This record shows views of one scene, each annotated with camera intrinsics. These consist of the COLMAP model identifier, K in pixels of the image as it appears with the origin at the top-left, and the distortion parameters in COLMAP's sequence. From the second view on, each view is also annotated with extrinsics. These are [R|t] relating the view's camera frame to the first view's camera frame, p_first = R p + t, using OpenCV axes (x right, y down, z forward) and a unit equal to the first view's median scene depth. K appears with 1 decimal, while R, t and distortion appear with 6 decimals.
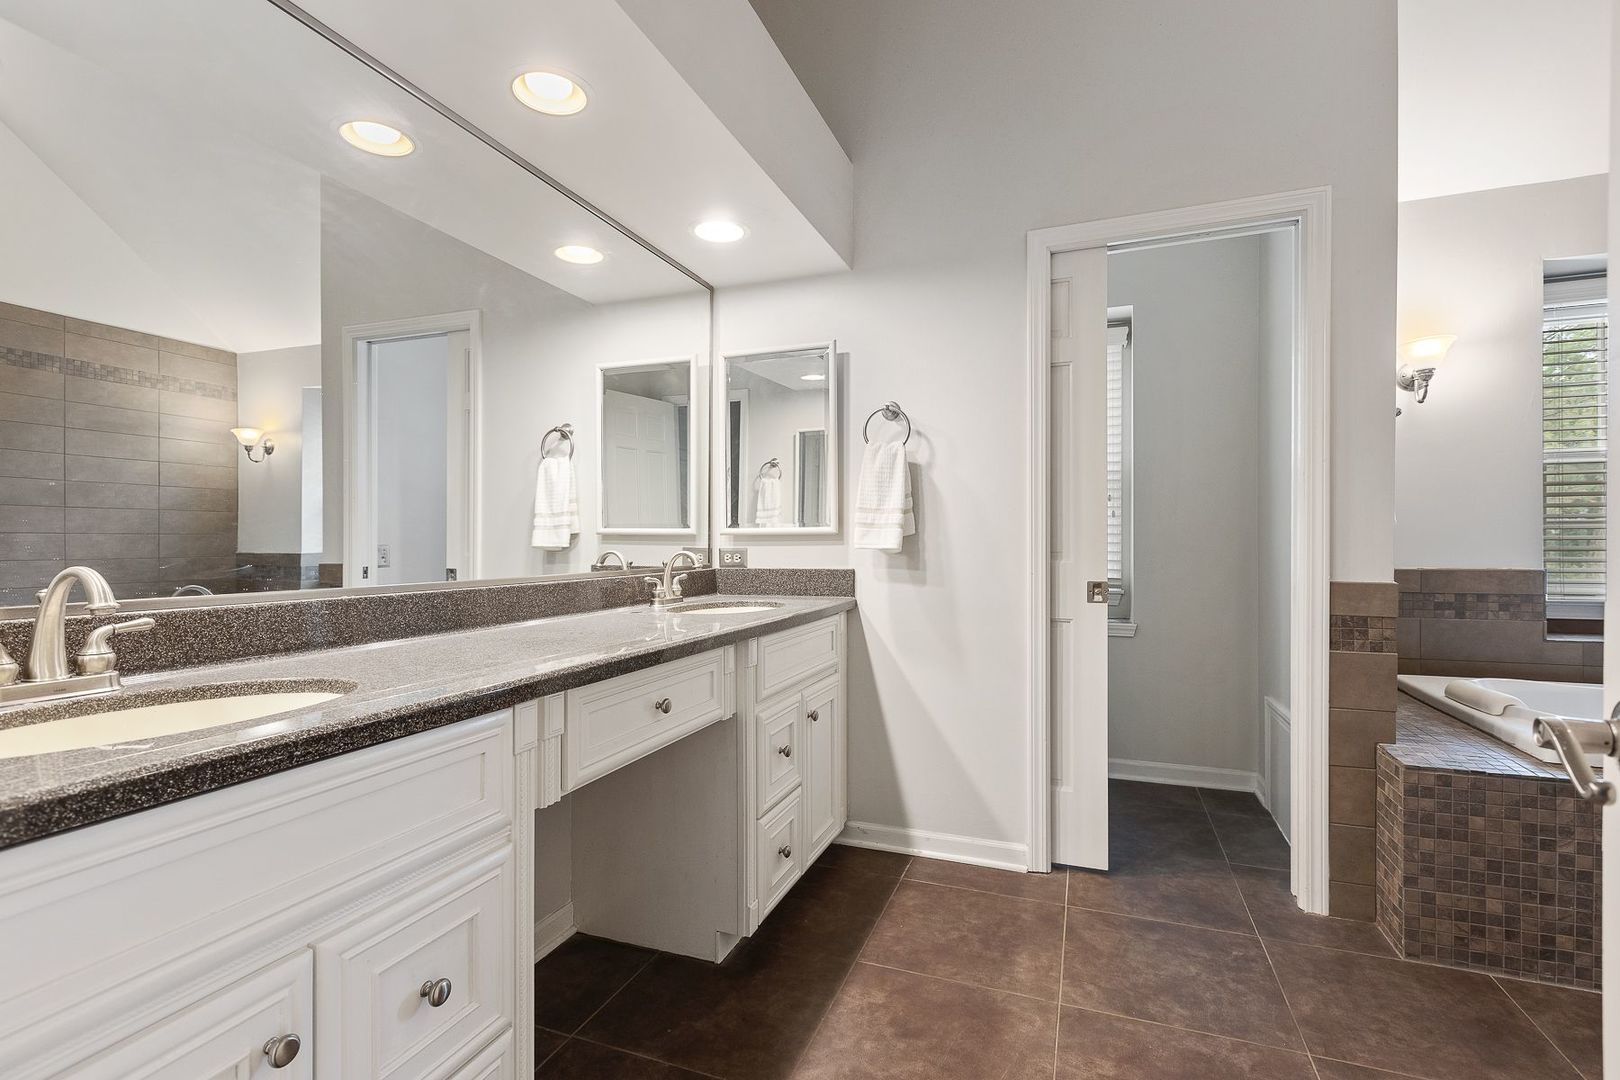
lens RADIAL K [[729.4, 0, 801.5], [0, 729.4, 551.4], [0, 0, 1]] dist [0.002343, 0.000426]
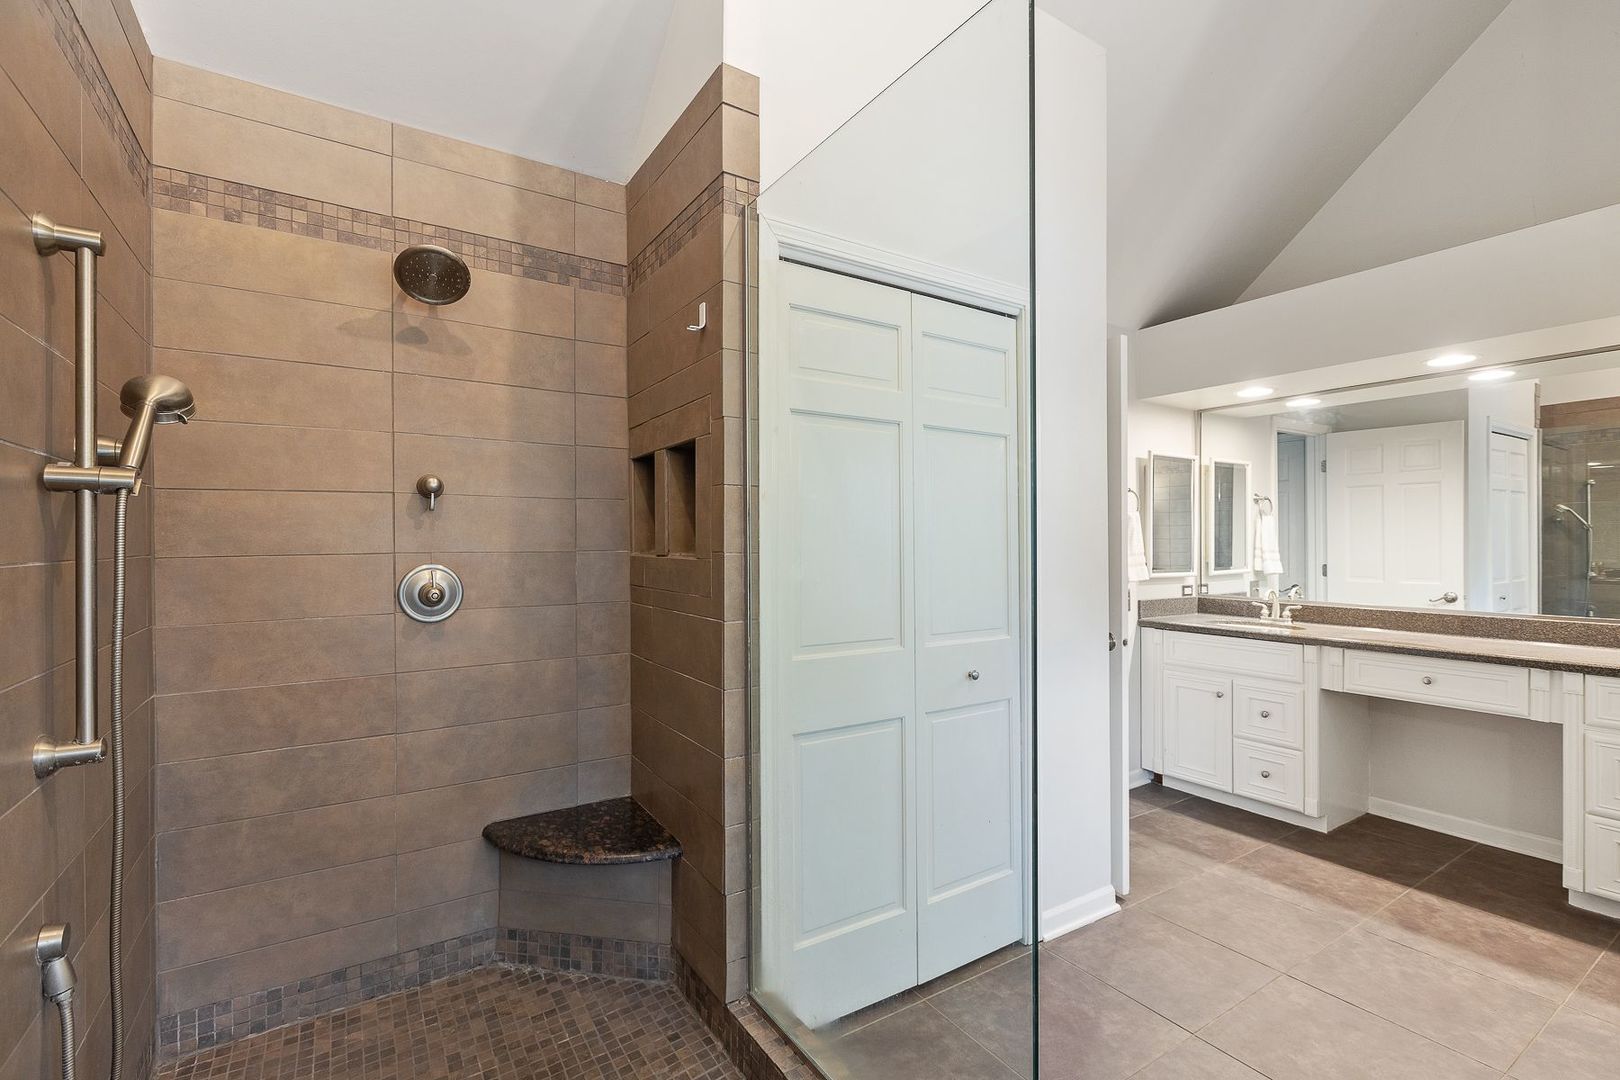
lens RADIAL K [[729.4, 0, 801.5], [0, 729.4, 551.4], [0, 0, 1]] dist [0.002343, 0.000426]
pose [[-0.592683, 0.003270, -0.805430, 0.998681], [-0.006198, 0.999944, 0.008621, -0.054729], [0.805412, 0.010102, -0.592629, 0.347997]]
